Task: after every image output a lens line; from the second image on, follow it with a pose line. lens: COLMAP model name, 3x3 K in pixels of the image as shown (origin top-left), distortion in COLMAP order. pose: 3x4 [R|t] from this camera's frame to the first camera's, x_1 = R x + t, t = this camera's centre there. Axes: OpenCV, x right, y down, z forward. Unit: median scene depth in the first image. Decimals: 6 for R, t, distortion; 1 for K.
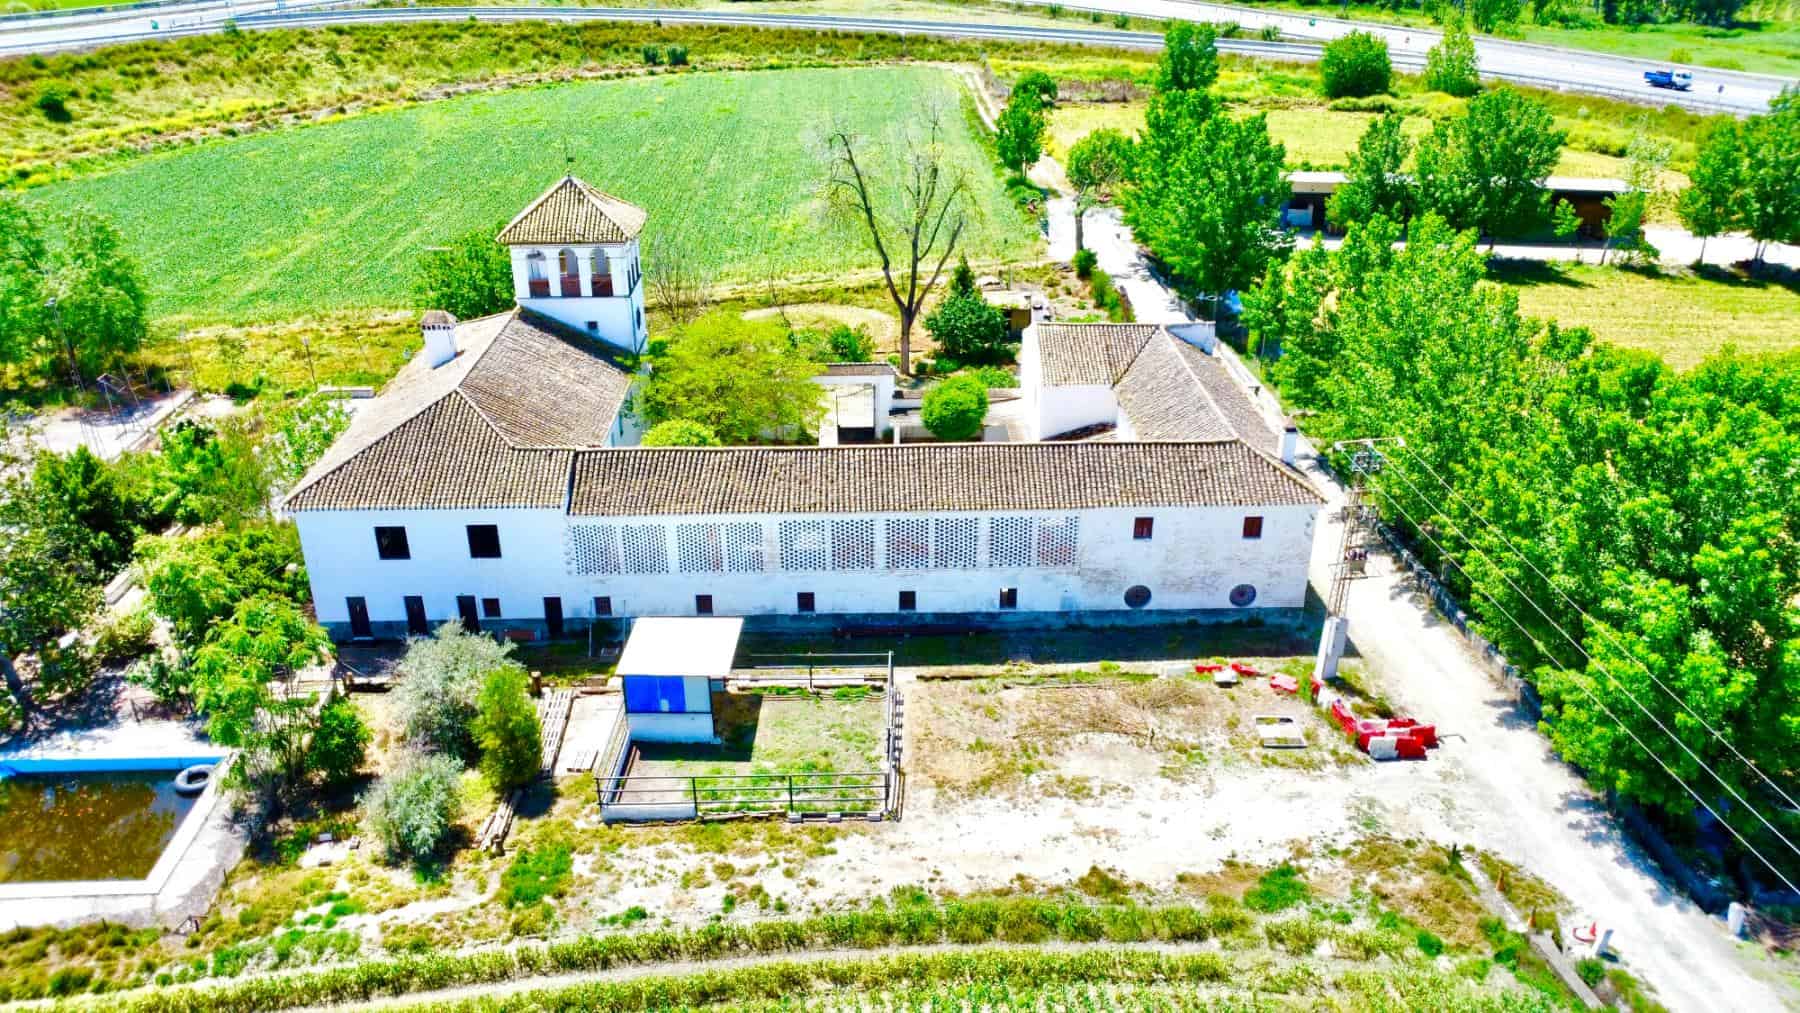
lens RADIAL K [[1325.5, 0, 894.7], [0, 1325.5, 508.1], [0, 0, 1]] dist [-0.024340, -0.008739]
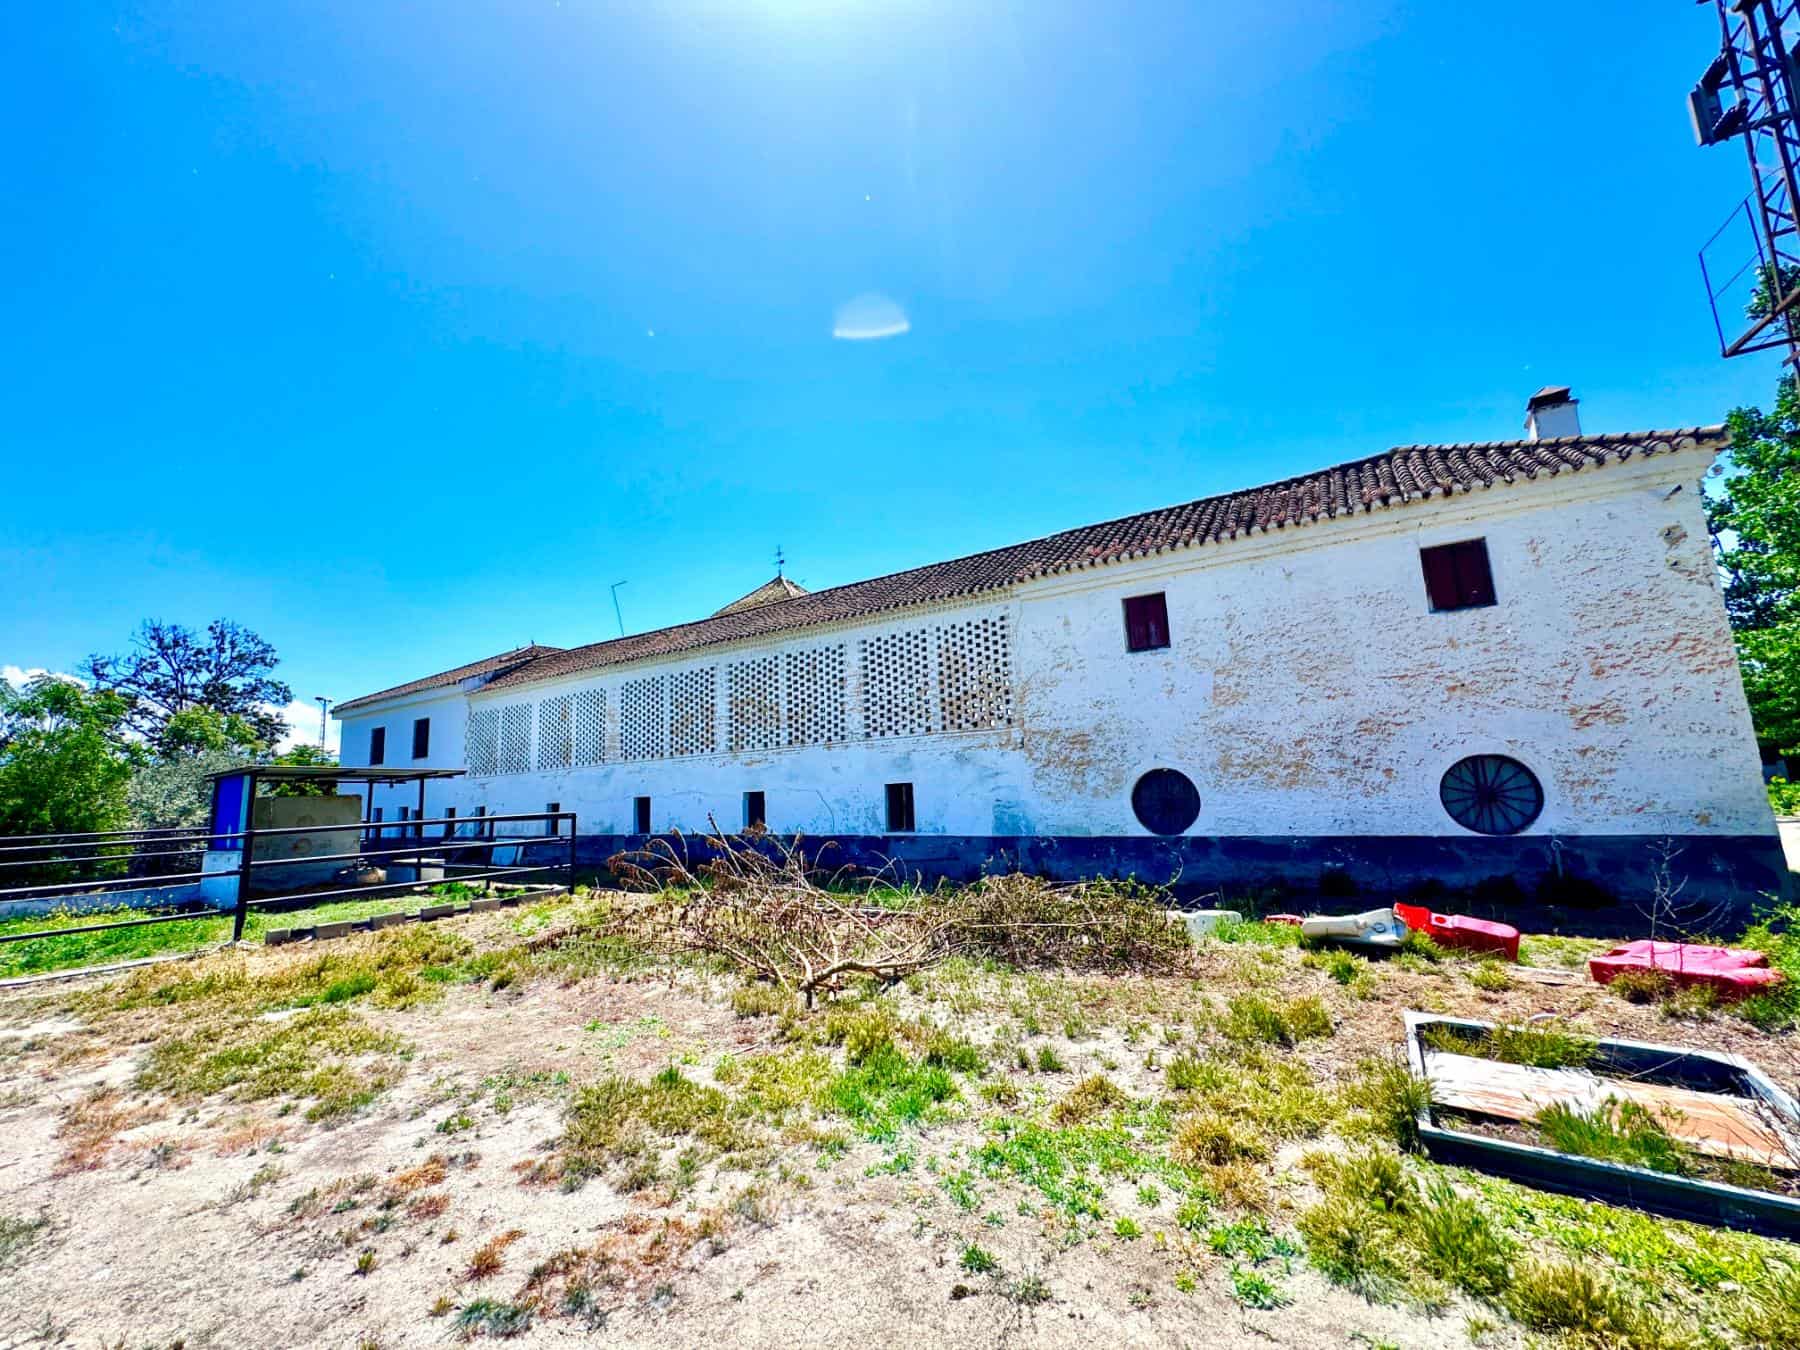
lens RADIAL K [[720.2, 0, 904.3], [0, 720.2, 672.3], [0, 0, 1]] dist [-0.003777, 0.000670]
pose [[0.823270, -0.123936, -0.553955, 0.245455], [-0.198440, 0.851467, -0.485413, 0.157346], [0.531834, 0.509553, 0.676394, 0.781564]]
